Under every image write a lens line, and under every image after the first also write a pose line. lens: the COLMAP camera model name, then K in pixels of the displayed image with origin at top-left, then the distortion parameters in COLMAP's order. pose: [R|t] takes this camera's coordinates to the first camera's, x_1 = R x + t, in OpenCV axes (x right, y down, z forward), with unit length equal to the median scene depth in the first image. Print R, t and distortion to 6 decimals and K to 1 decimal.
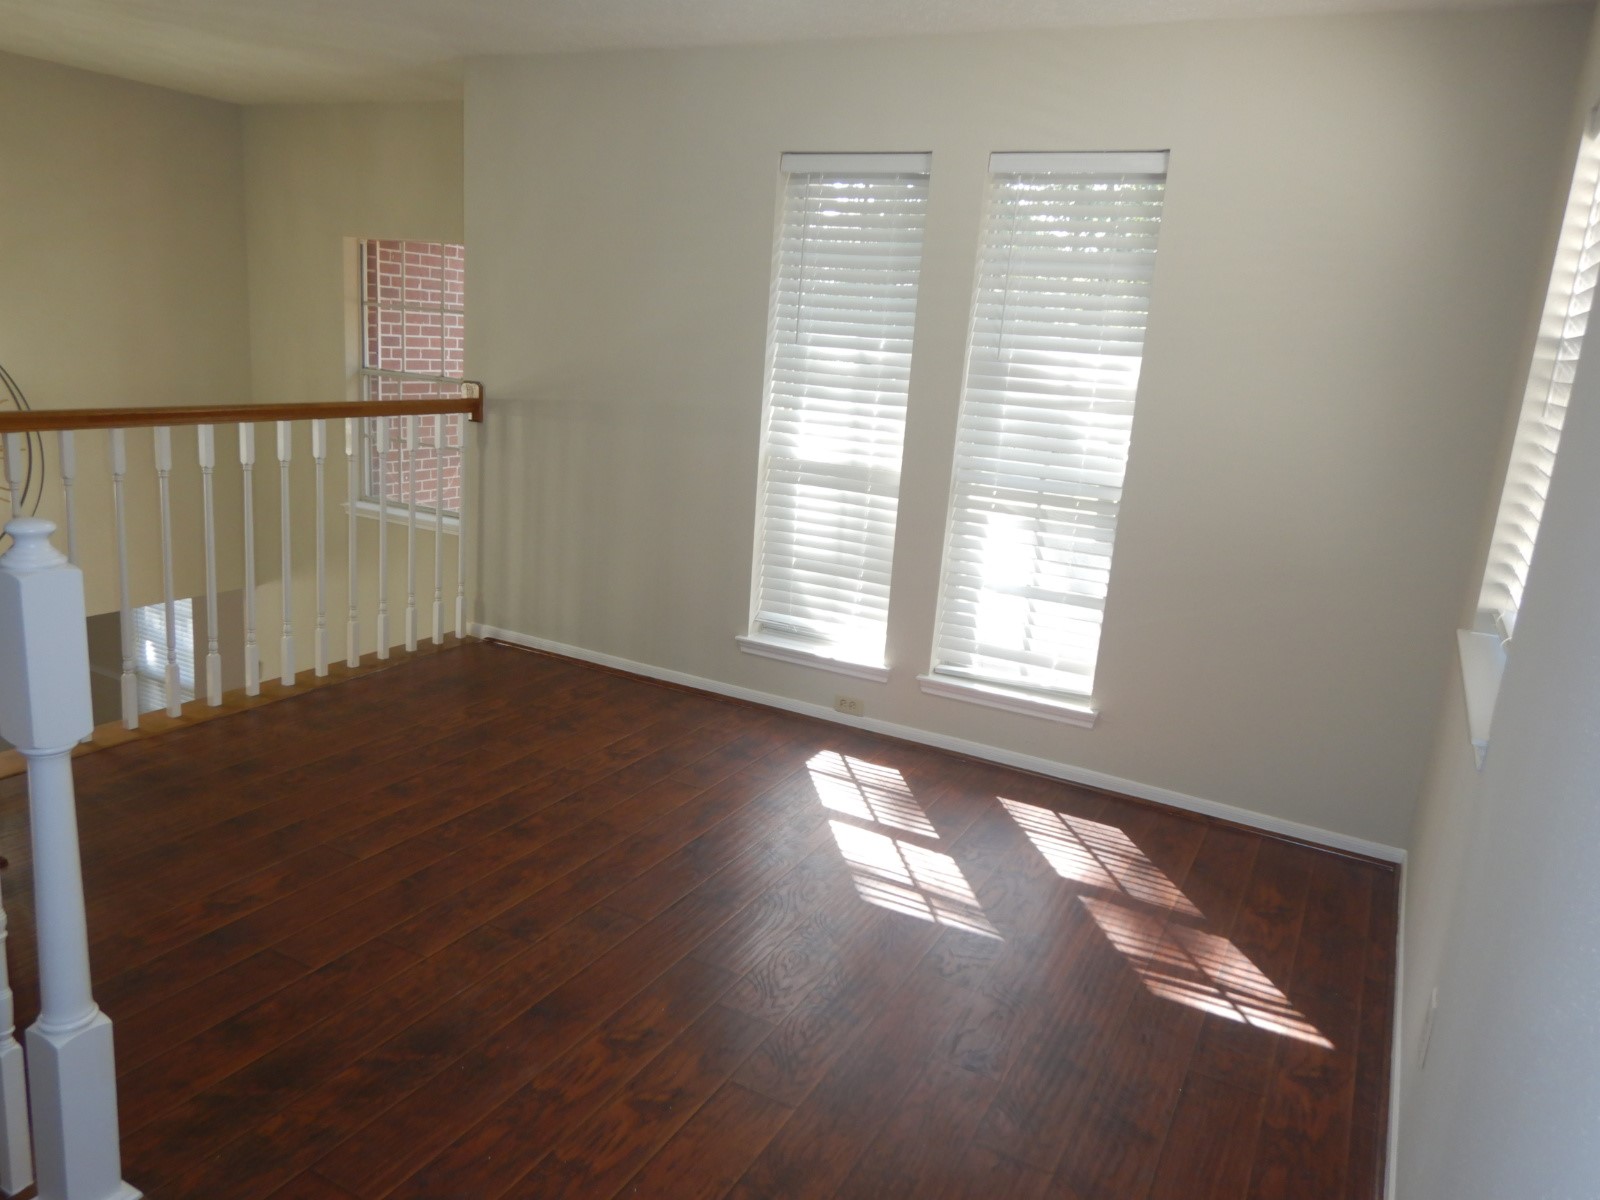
lens RADIAL K [[1150.8, 0, 788.6], [0, 1150.8, 597.4], [0, 0, 1]] dist [0.021086, -0.000812]
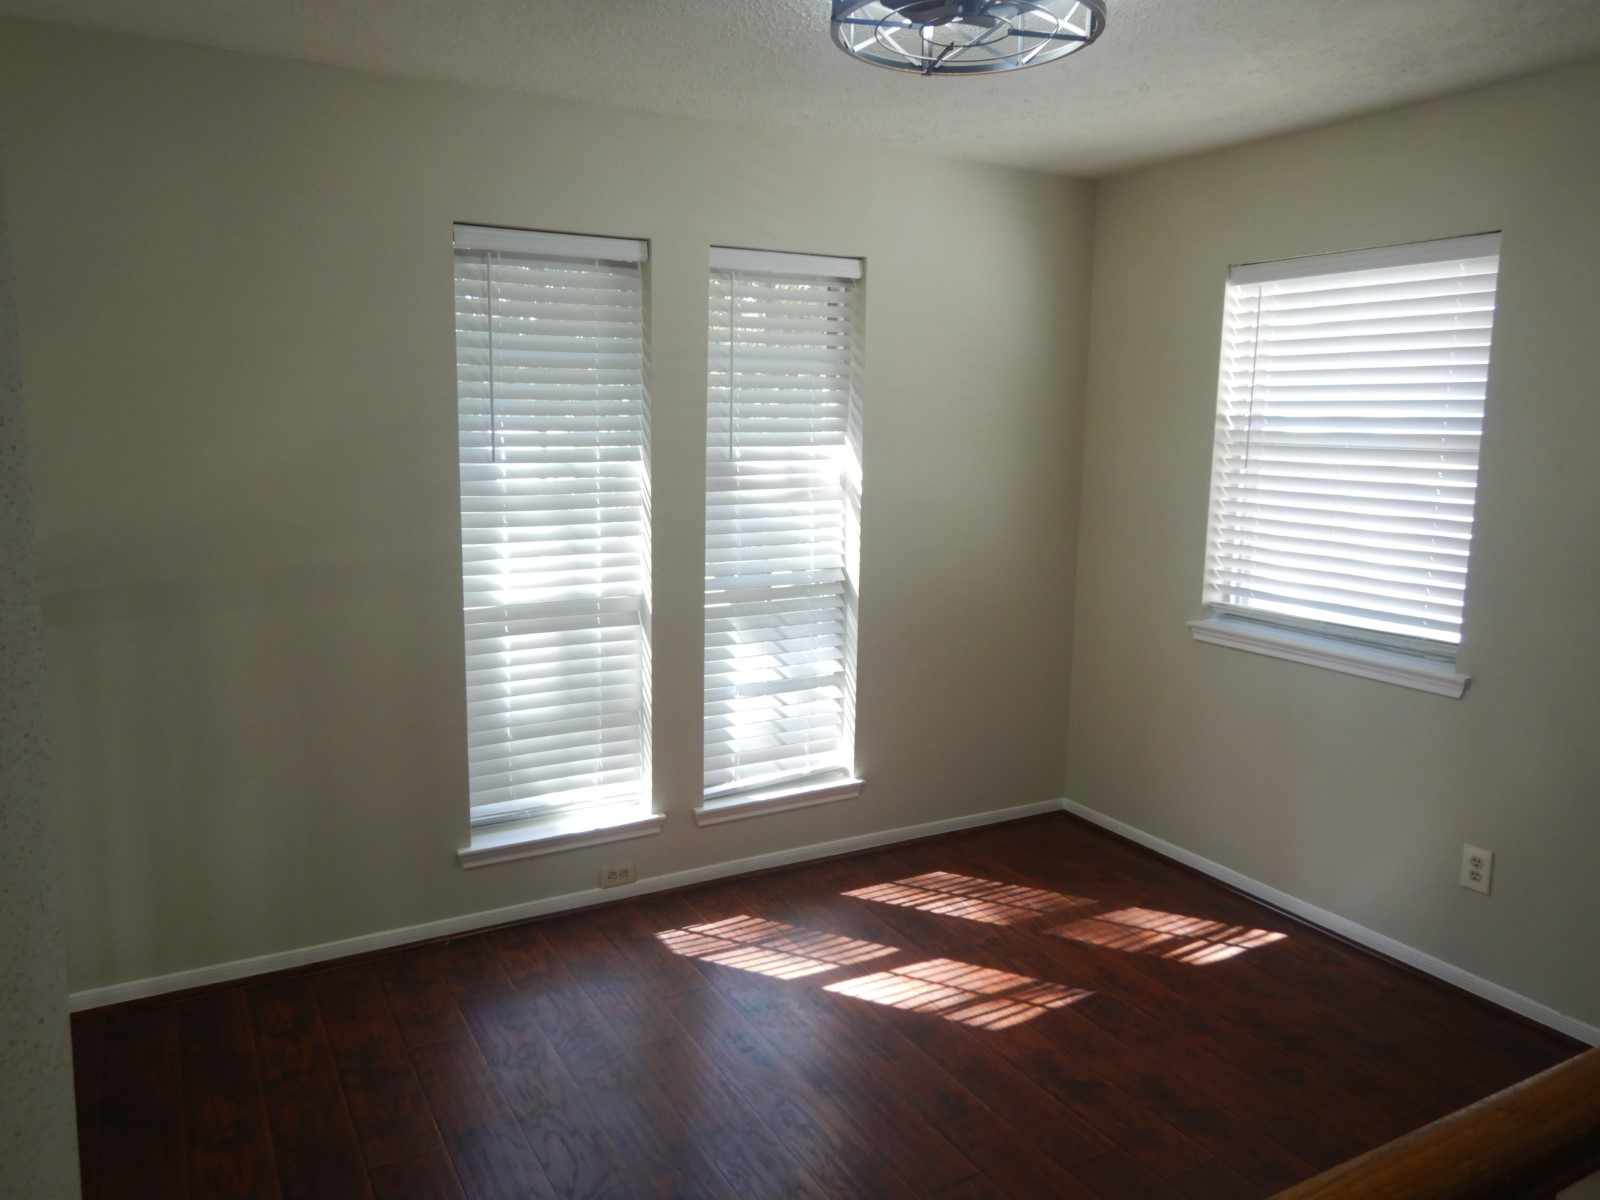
lens RADIAL K [[1150.8, 0, 788.6], [0, 1150.8, 597.4], [0, 0, 1]] dist [0.021086, -0.000812]
pose [[0.534040, -0.195481, 0.822550, -0.593056], [0.223573, 0.970922, 0.085588, -0.164755], [-0.815363, 0.138193, 0.562215, 0.436751]]
